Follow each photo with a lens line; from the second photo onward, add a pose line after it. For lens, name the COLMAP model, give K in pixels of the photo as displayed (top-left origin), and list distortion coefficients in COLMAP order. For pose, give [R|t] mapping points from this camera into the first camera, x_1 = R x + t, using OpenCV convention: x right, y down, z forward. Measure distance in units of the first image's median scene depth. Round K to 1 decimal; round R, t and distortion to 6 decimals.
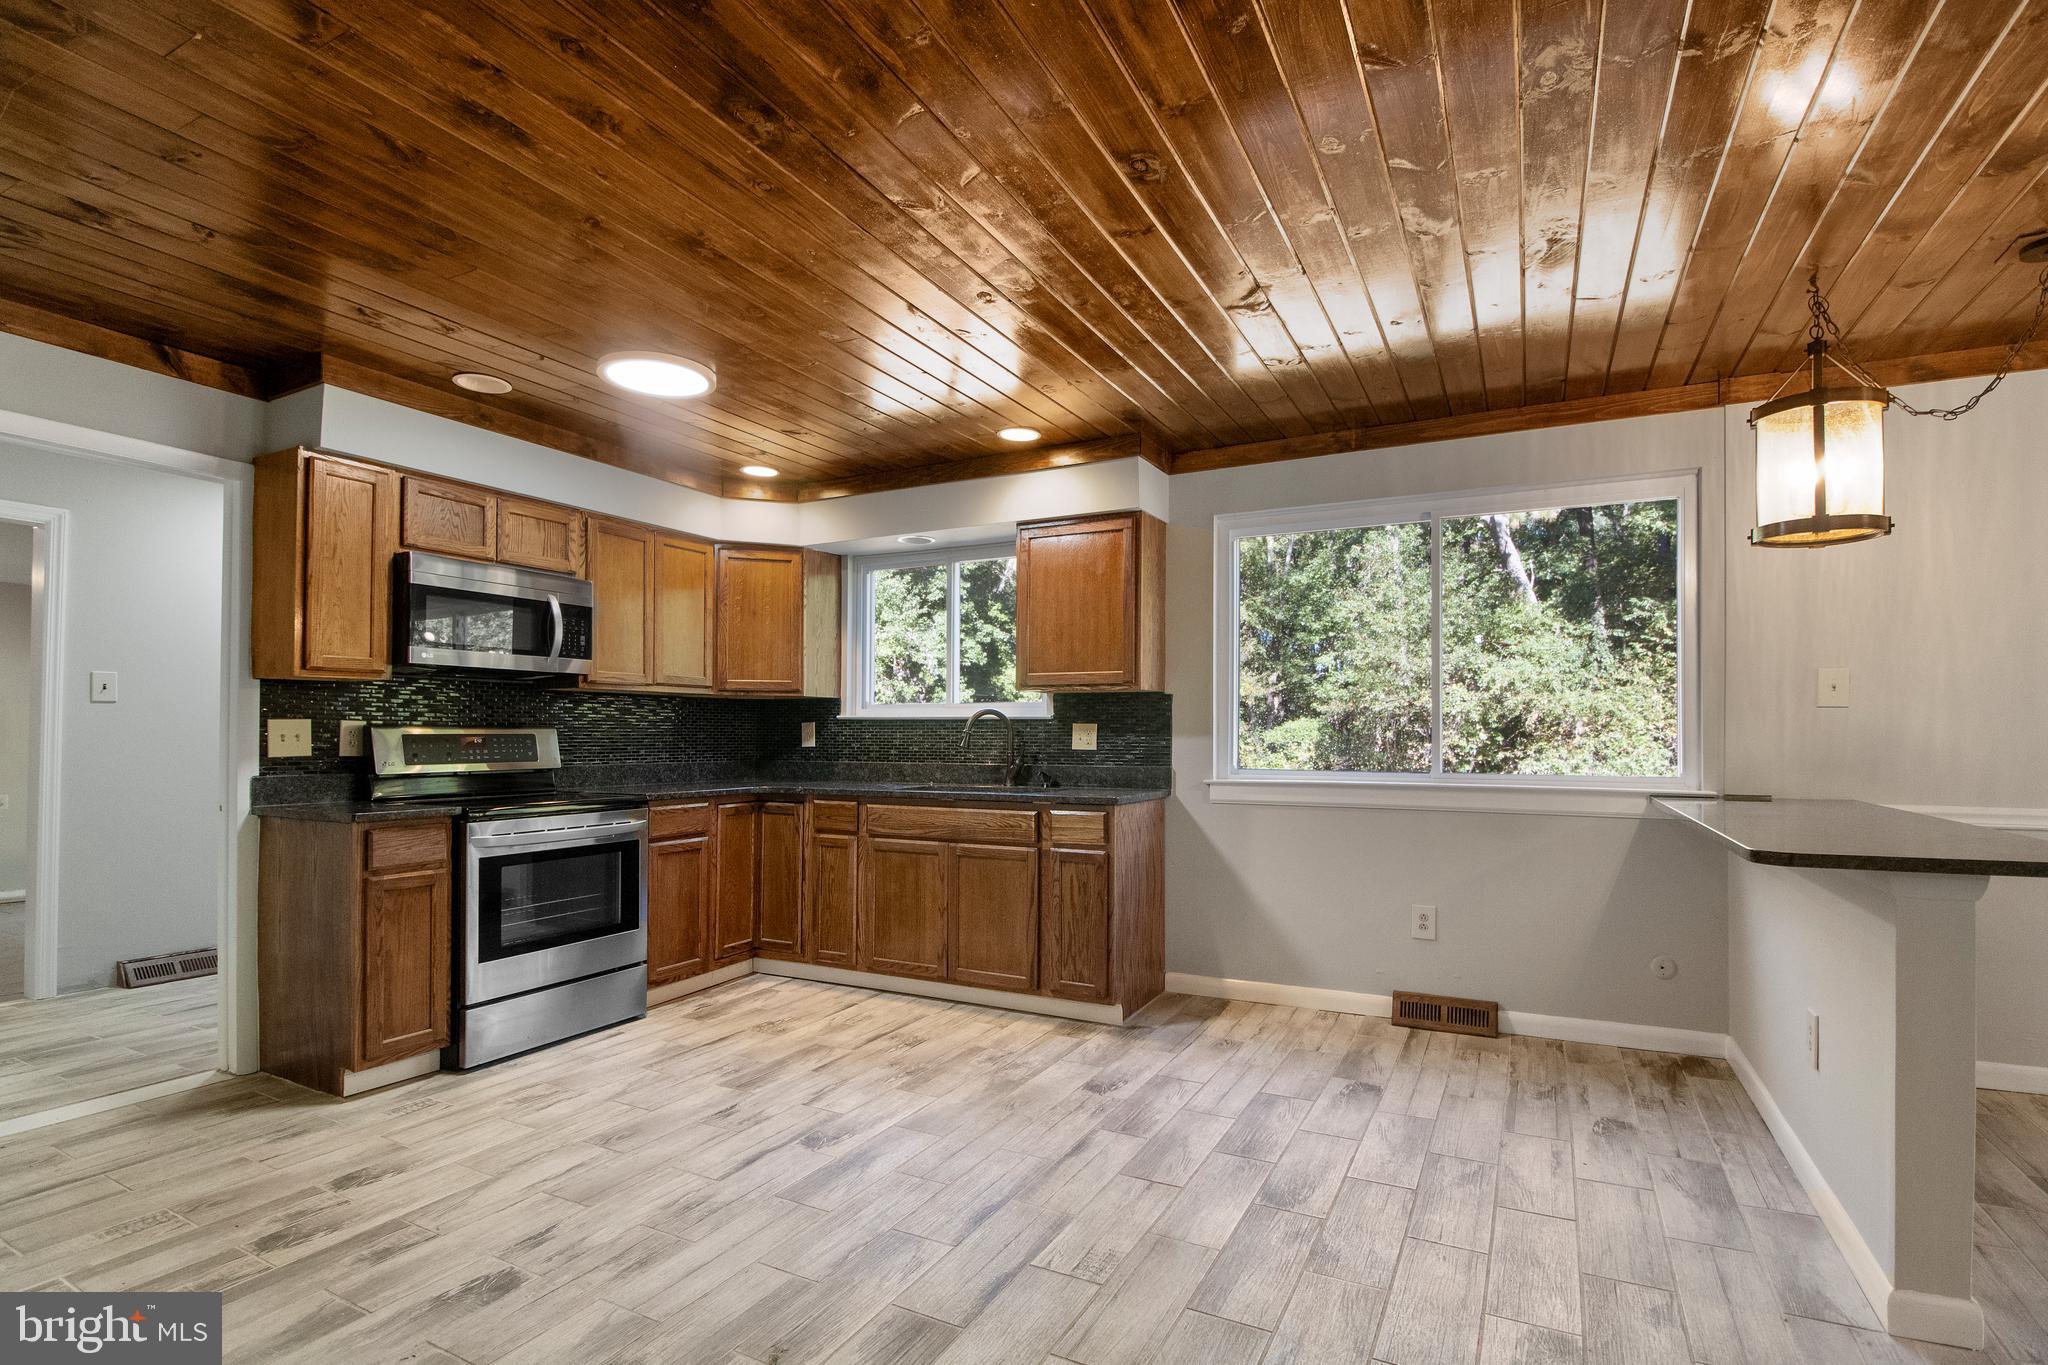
lens RADIAL K [[980.1, 0, 1046.2], [0, 980.1, 713.0], [0, 0, 1]] dist [-0.004693, -0.003886]
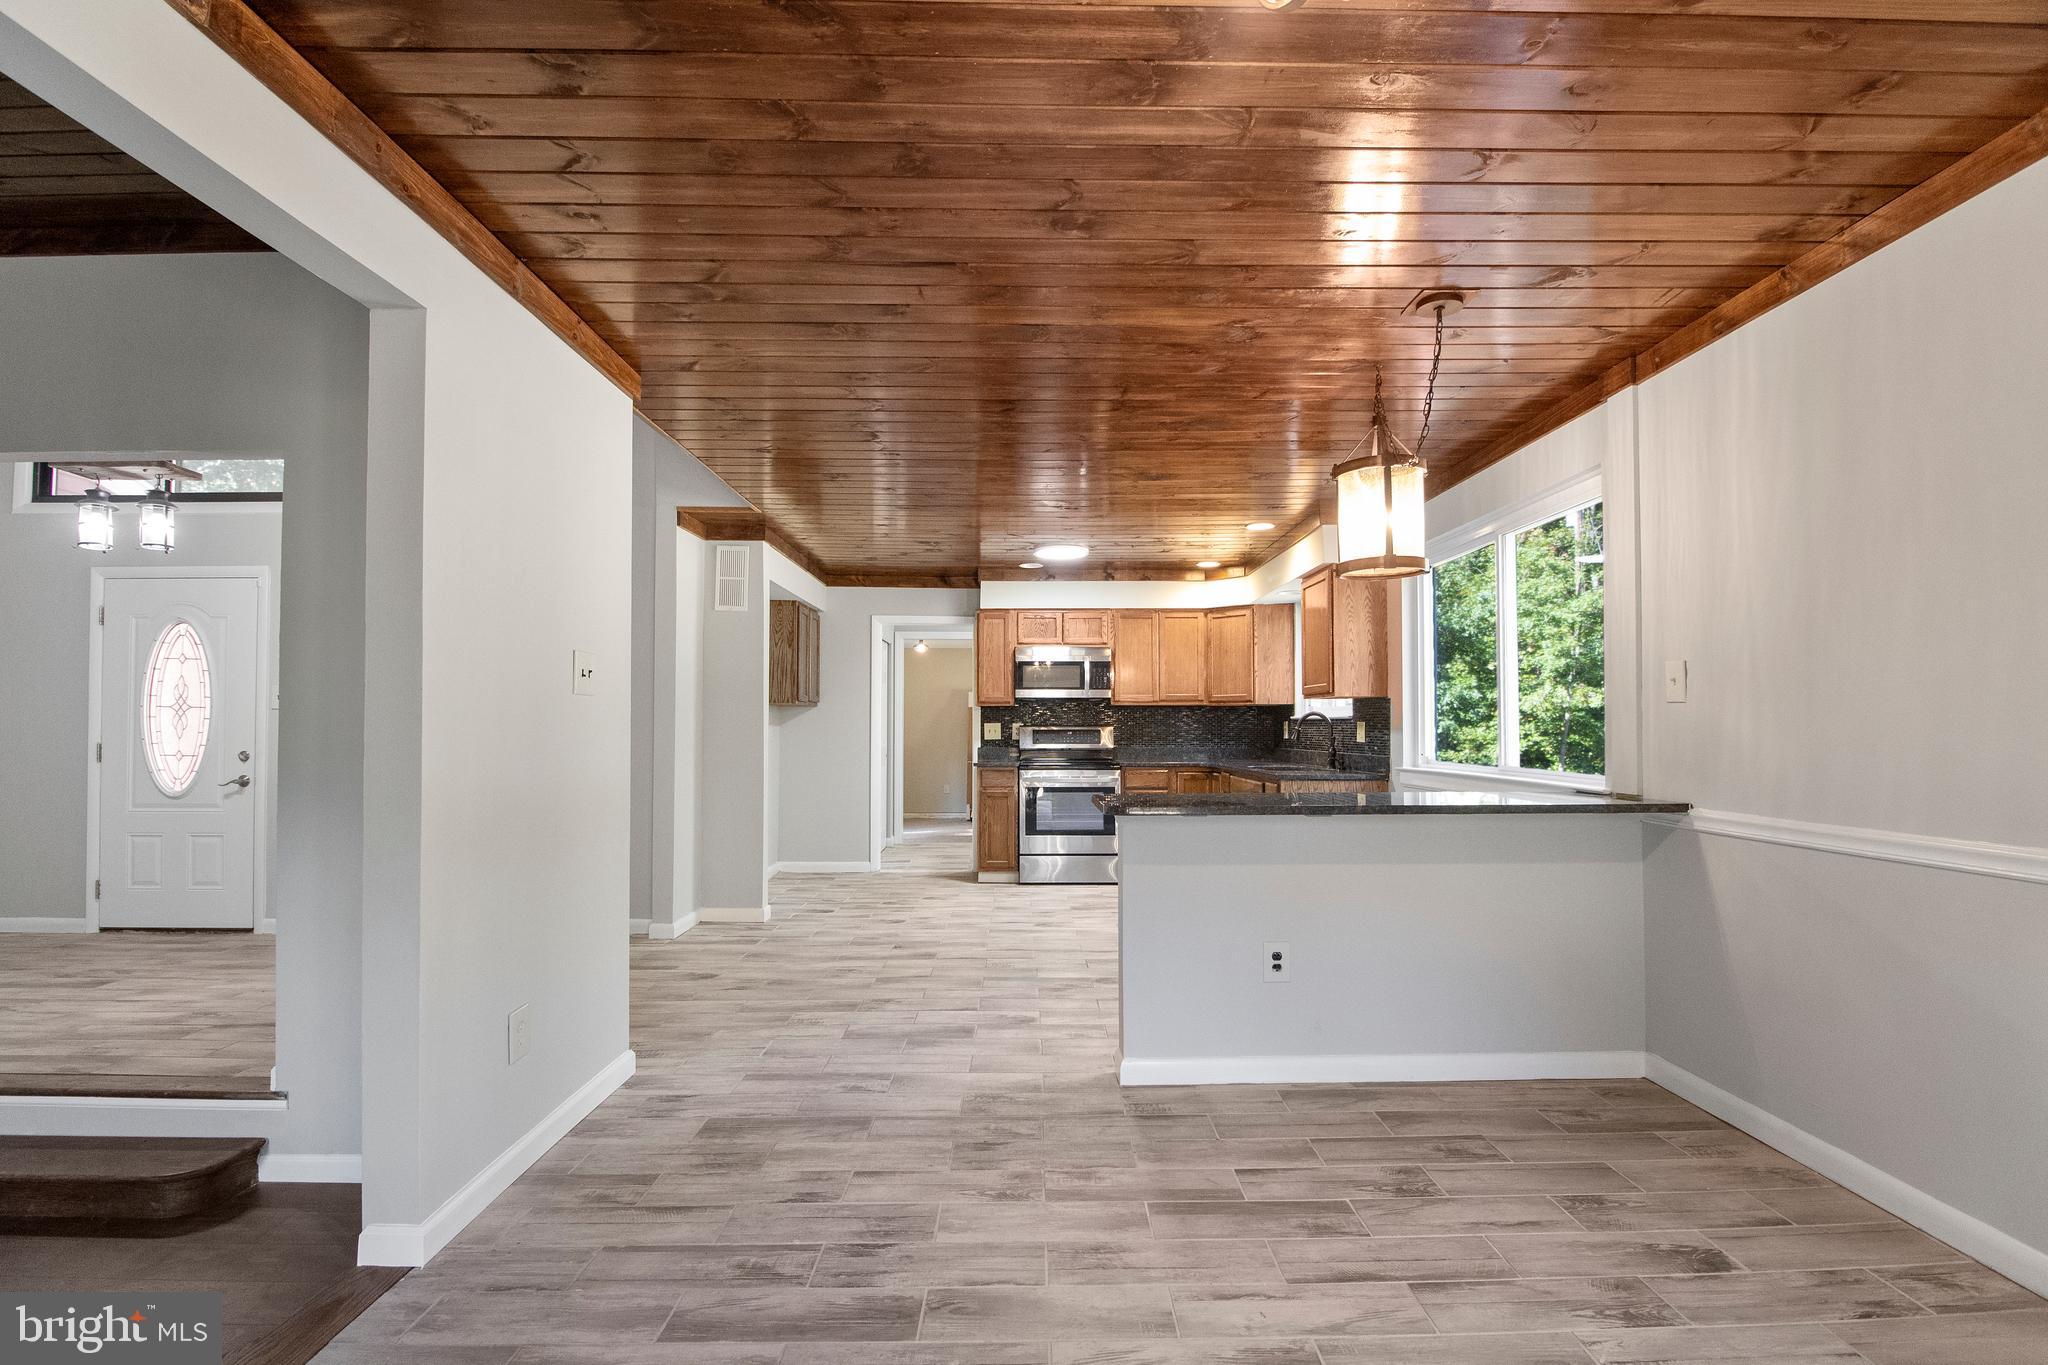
lens RADIAL K [[980.1, 0, 1043.0], [0, 980.1, 696.7], [0, 0, 1]] dist [-0.004693, -0.003886]
pose [[0.457439, -0.030328, -0.888723, 1.239746], [0.022740, 0.999490, -0.022403, -0.001830], [0.888950, -0.009961, 0.457896, 0.035561]]
